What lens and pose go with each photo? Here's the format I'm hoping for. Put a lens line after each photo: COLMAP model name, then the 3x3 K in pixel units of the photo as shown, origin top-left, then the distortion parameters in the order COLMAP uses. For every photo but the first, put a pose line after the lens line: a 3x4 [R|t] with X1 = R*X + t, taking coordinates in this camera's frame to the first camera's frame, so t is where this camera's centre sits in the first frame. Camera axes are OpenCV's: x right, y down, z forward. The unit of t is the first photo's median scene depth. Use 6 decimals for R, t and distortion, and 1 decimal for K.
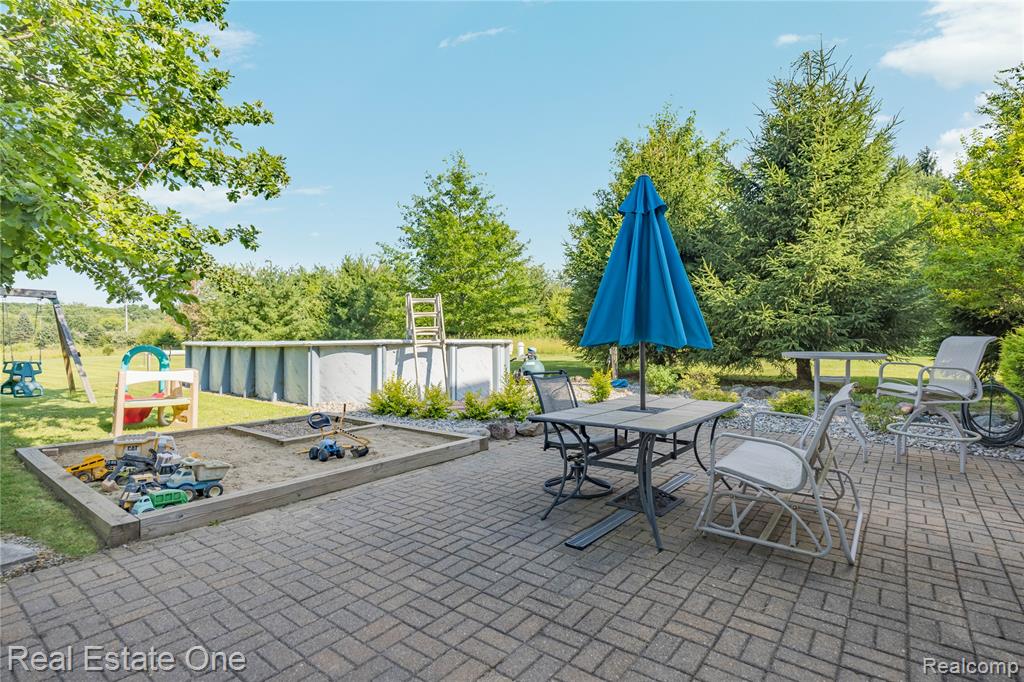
lens RADIAL K [[502.1, 0, 532.6], [0, 502.1, 331.8], [0, 0, 1]] dist [0.002275, -0.000025]
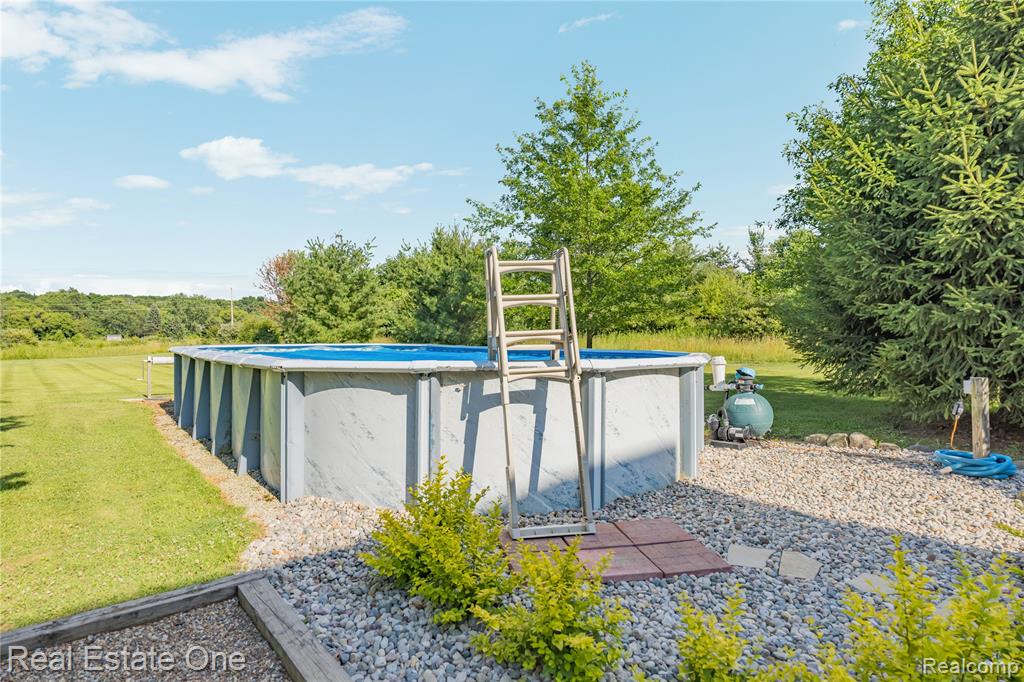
lens RADIAL K [[569.5, 0, 528.2], [0, 569.5, 337.6], [0, 0, 1]] dist [-0.004206, -0.000663]
pose [[0.973873, 0.007397, -0.226974, -0.047141], [-0.002164, 0.999726, 0.023294, -0.006208], [0.227085, -0.022194, 0.973622, 0.234722]]
